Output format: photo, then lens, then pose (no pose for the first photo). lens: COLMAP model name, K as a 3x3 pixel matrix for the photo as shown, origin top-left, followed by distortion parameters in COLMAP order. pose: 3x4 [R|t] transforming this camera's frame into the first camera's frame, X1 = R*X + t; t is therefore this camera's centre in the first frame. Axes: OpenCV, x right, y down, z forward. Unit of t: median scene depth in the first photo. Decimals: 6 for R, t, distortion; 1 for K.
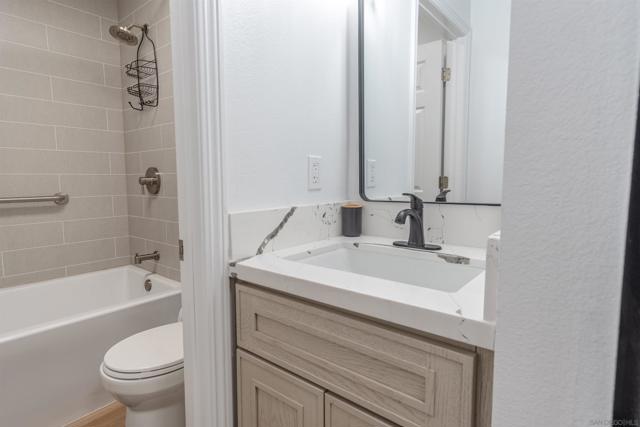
lens RADIAL K [[345.0, 0, 316.5], [0, 345.0, 213.3], [0, 0, 1]] dist [0.006604, 0.001182]
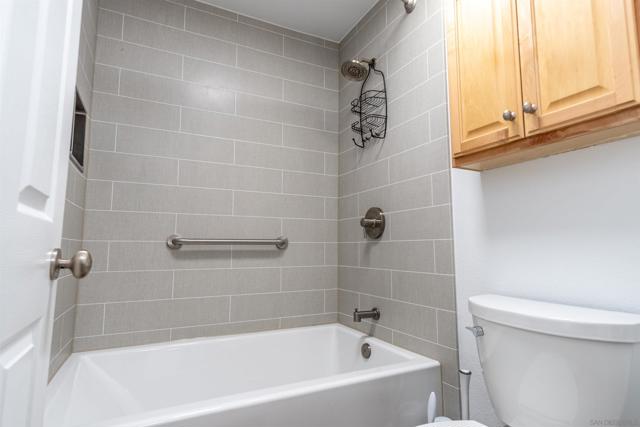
lens RADIAL K [[345.0, 0, 316.5], [0, 345.0, 213.3], [0, 0, 1]] dist [0.006604, 0.001182]
pose [[0.912075, -0.034886, -0.408536, -0.455443], [-0.047111, 0.980859, -0.188936, 0.091953], [0.407308, 0.191571, 0.892973, 0.305994]]
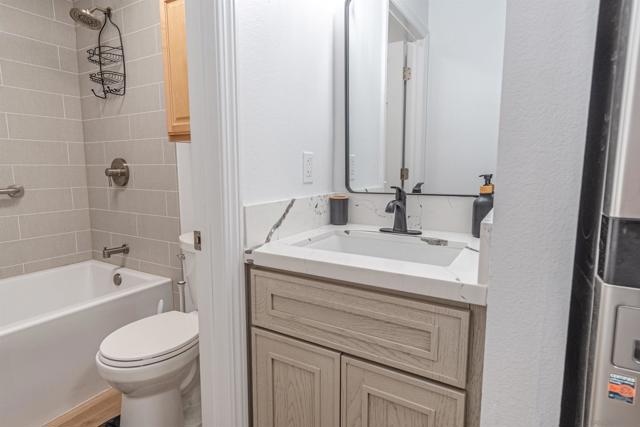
lens RADIAL K [[350.3, 0, 313.6], [0, 350.3, 213.0], [0, 0, 1]] dist [0.012889, 0.000864]
pose [[0.989870, -0.015491, 0.141128, -0.137769], [0.011357, 0.999484, 0.030052, -0.005737], [-0.141520, -0.028145, 0.989535, -0.102806]]
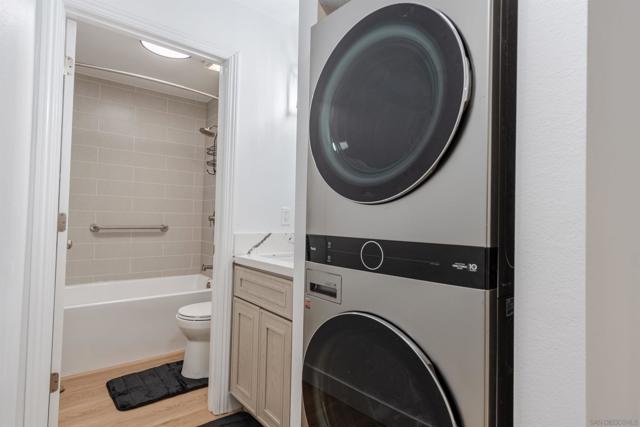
lens RADIAL K [[338.2, 0, 320.0], [0, 338.2, 213.5], [0, 0, 1]] dist [0.002817, 0.001107]
pose [[0.981329, 0.023850, -0.190854, 0.508885], [-0.046383, 0.992341, -0.114486, 0.069317], [0.186662, 0.121201, 0.974919, -0.756460]]
